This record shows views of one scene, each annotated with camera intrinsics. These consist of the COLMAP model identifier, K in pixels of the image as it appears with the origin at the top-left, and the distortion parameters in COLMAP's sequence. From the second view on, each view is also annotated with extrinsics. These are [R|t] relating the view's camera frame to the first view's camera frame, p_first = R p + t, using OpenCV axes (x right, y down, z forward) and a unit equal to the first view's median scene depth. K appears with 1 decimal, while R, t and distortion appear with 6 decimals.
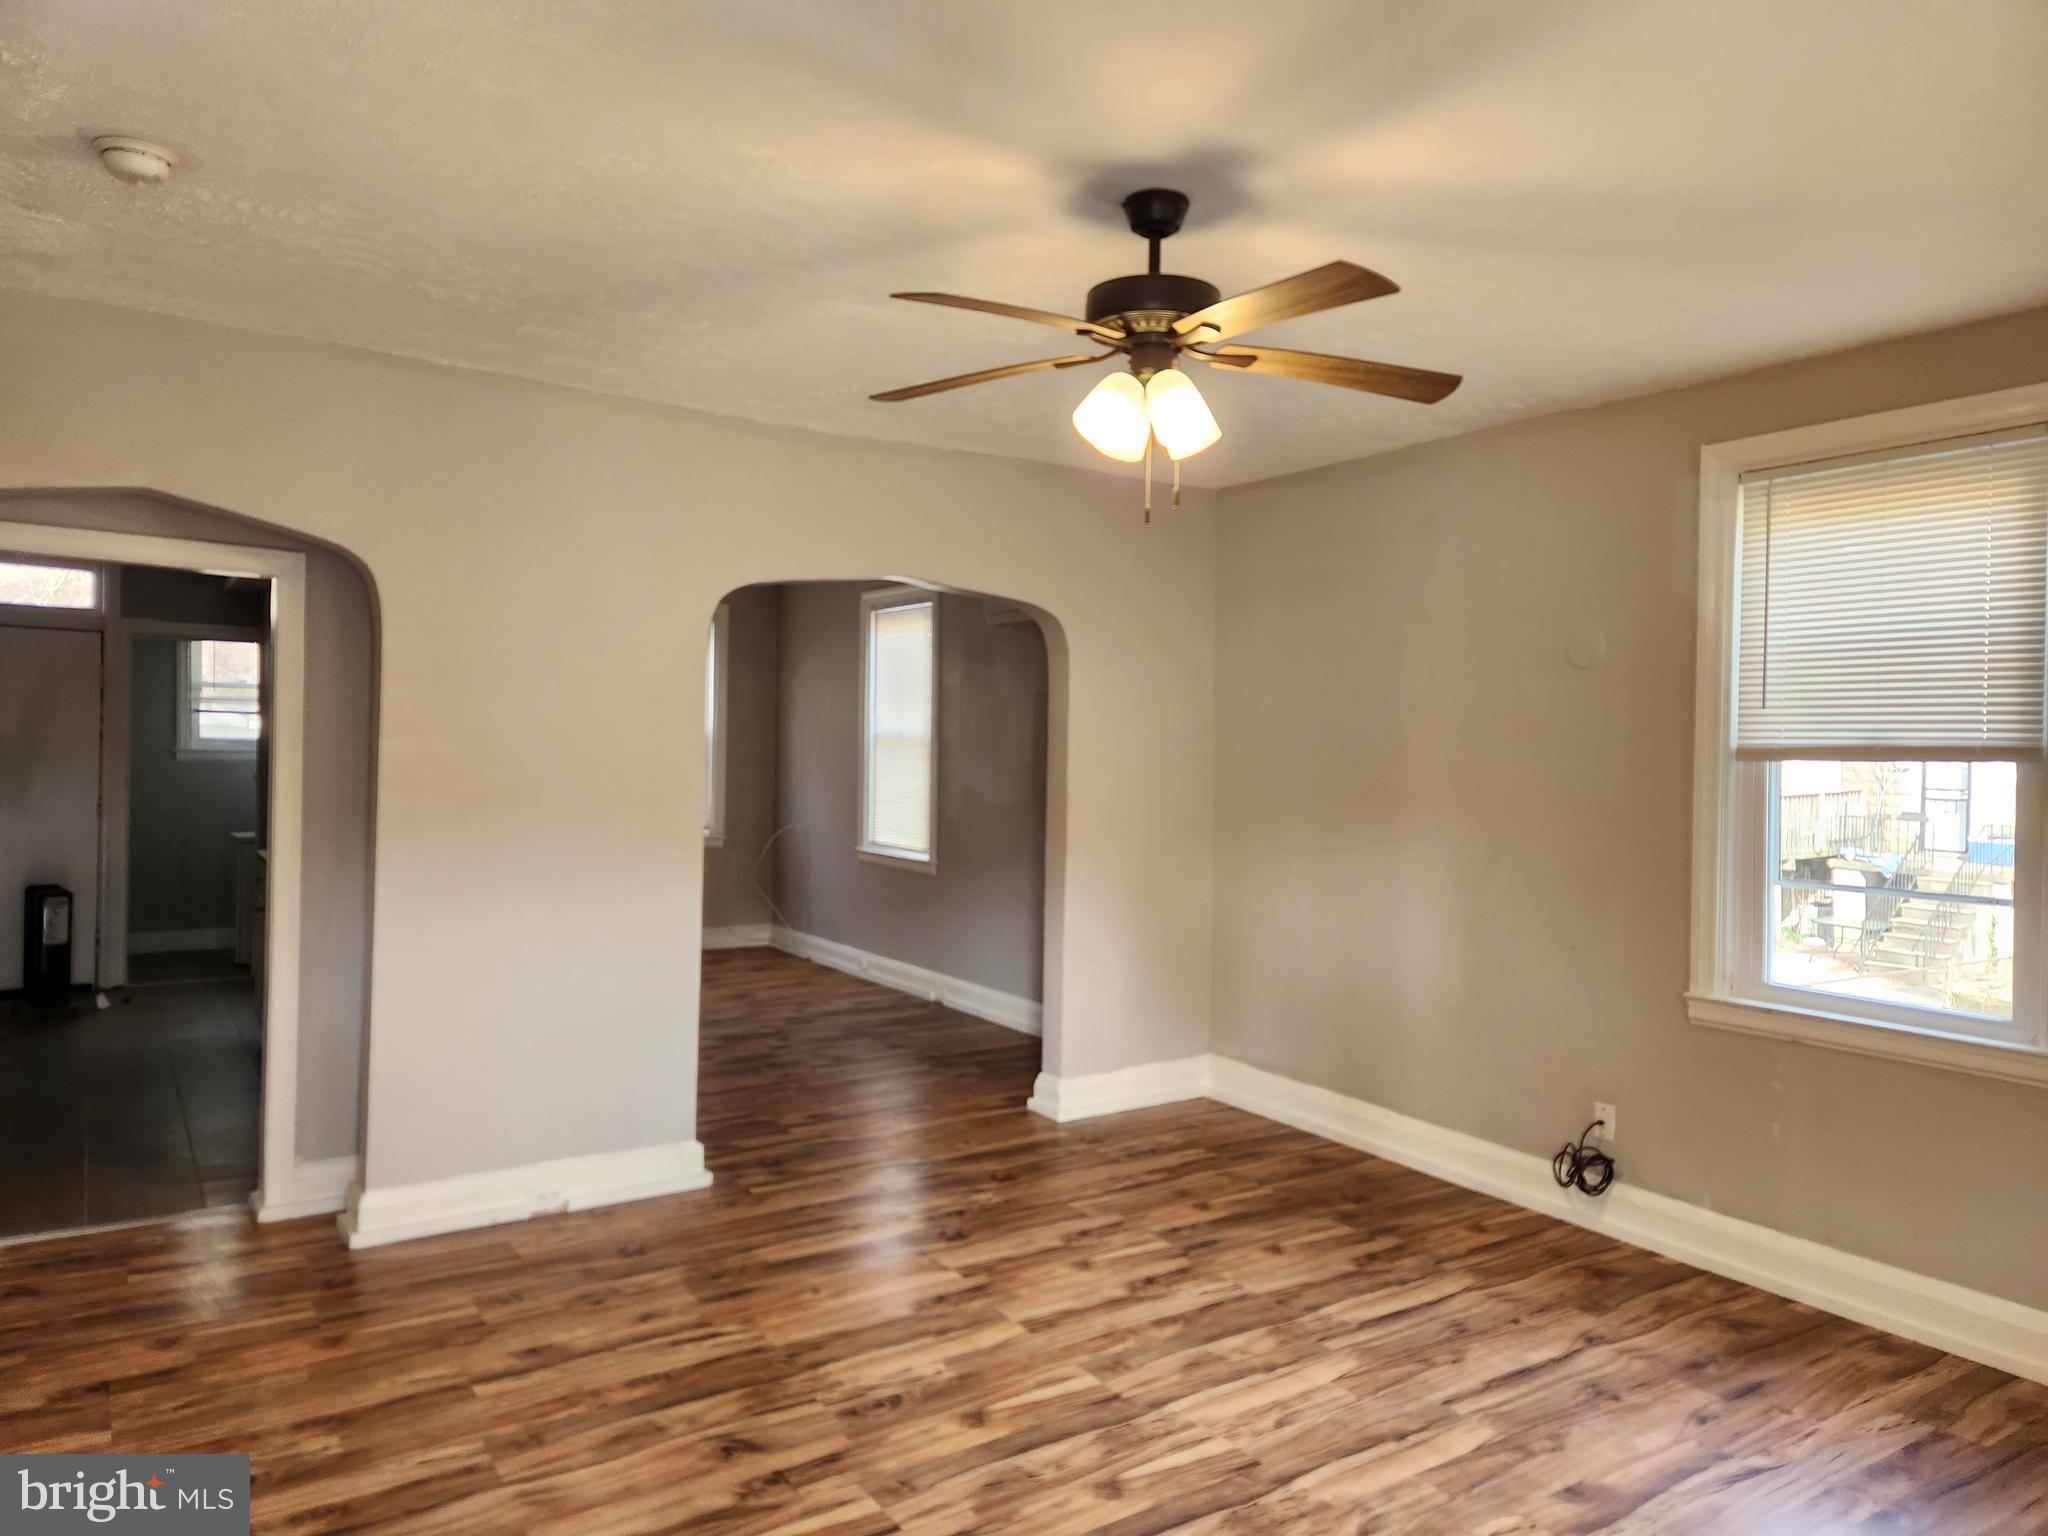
lens RADIAL K [[1364.3, 0, 1023.7], [0, 1364.3, 775.9], [0, 0, 1]] dist [0.071441, -0.062053]
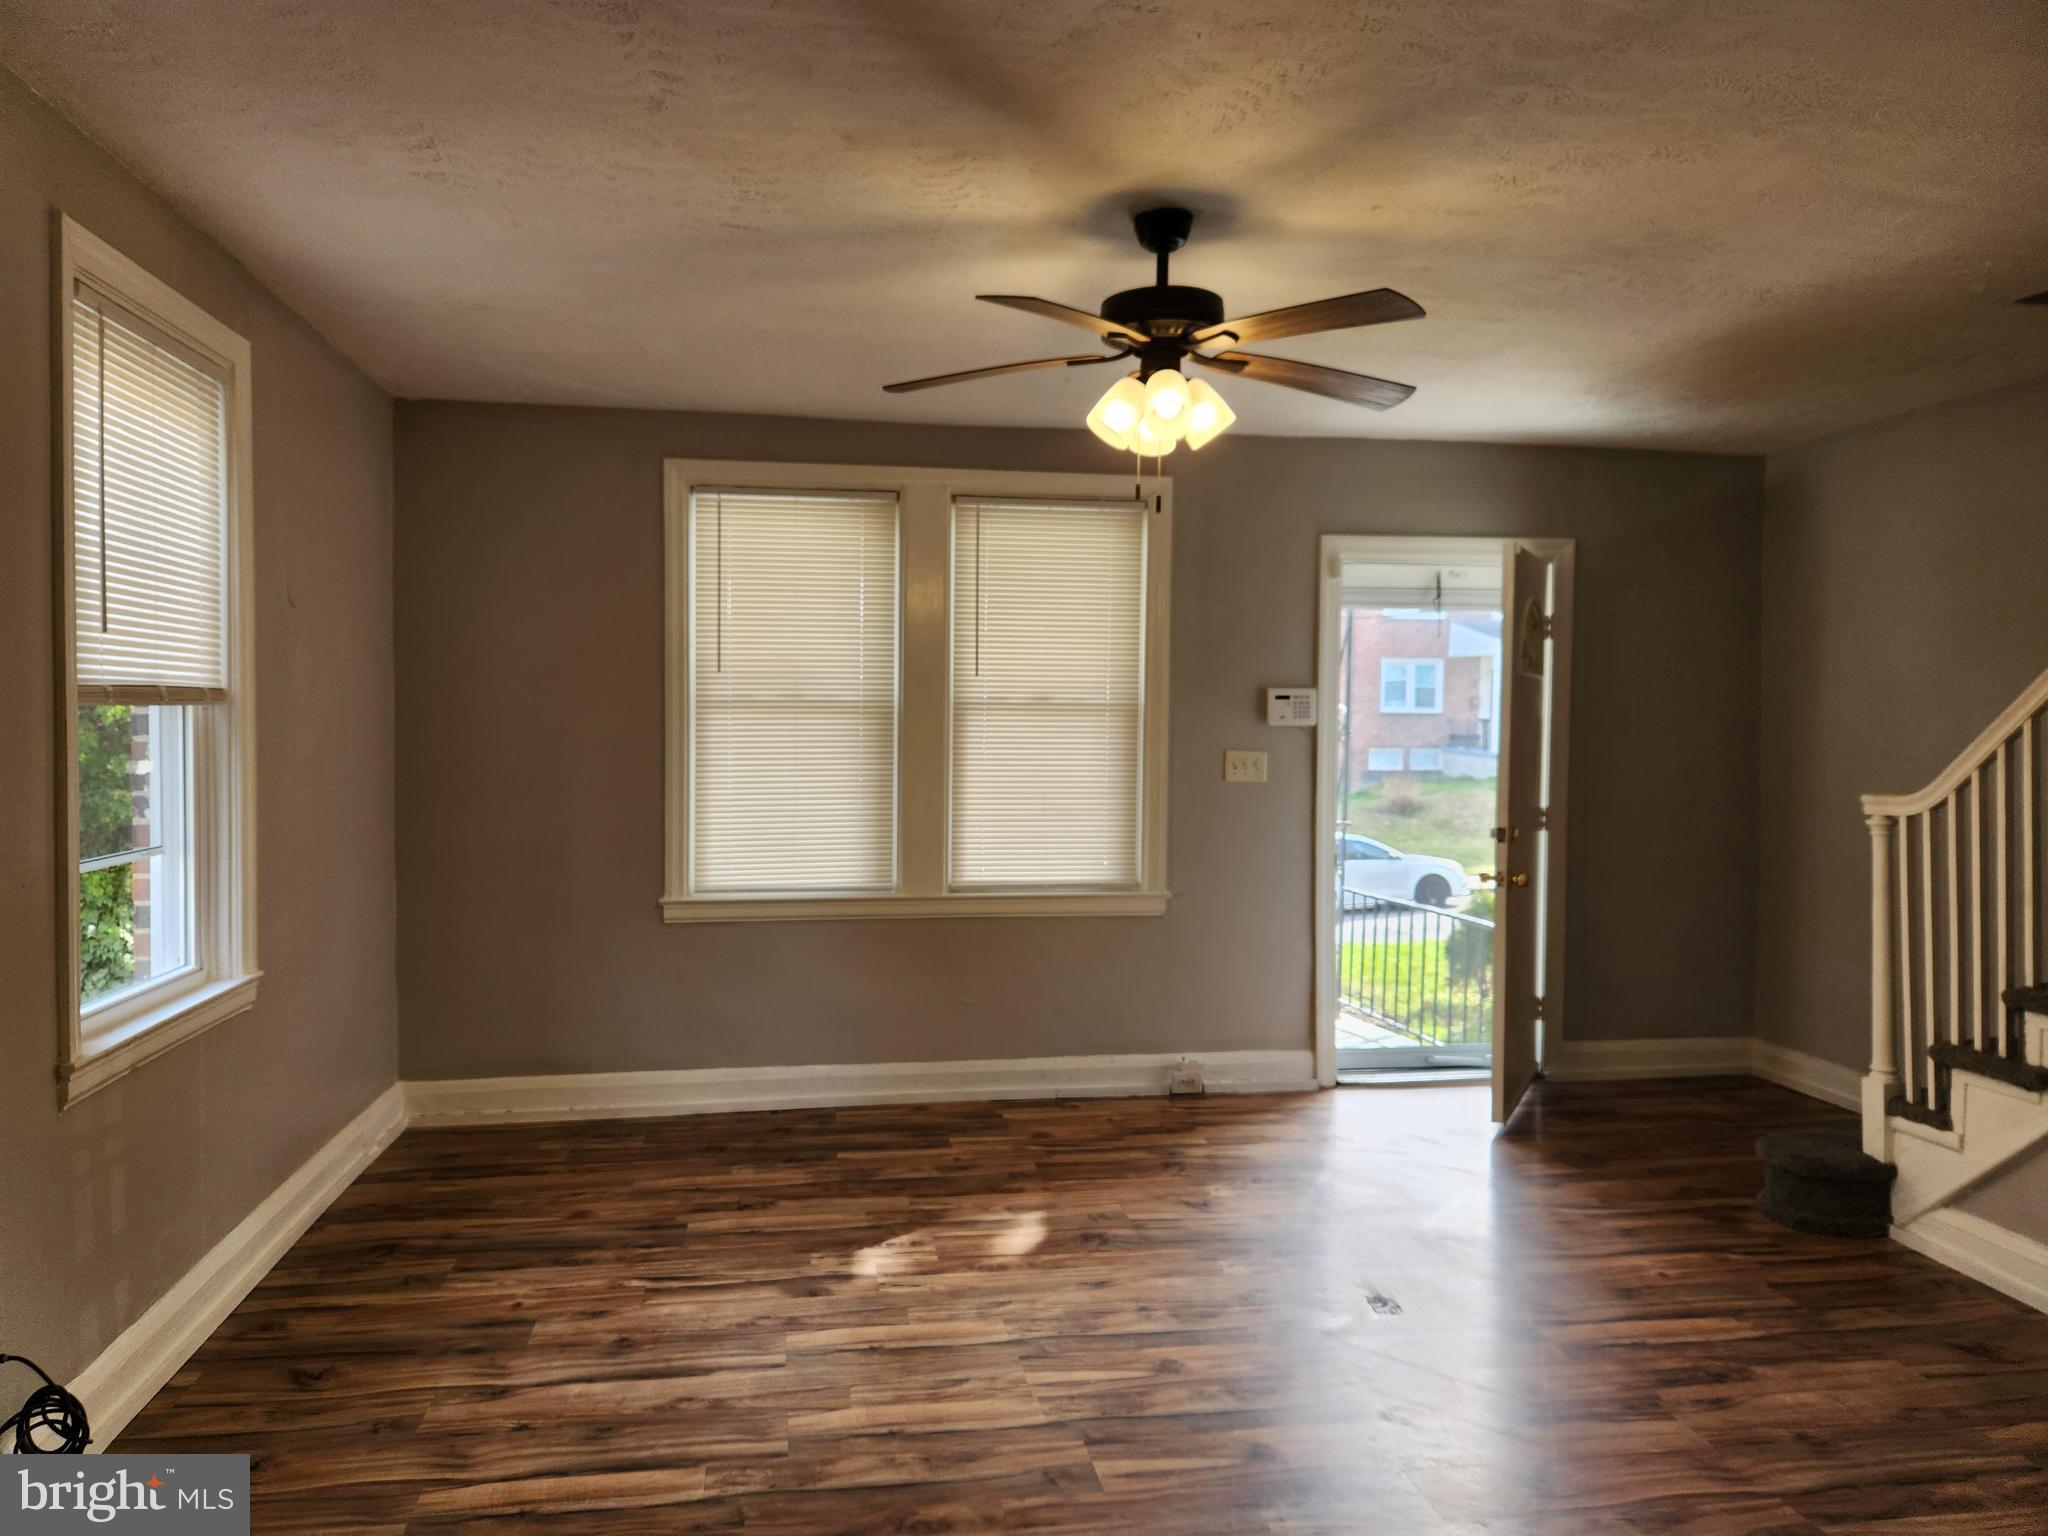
lens RADIAL K [[1357.9, 0, 999.9], [0, 1357.9, 773.2], [0, 0, 1]] dist [0.074581, -0.061454]
pose [[-0.905186, -0.043758, 0.422756, -0.226221], [-0.018156, 0.997759, 0.064401, -0.035436], [-0.424627, 0.050620, -0.903952, 1.724729]]
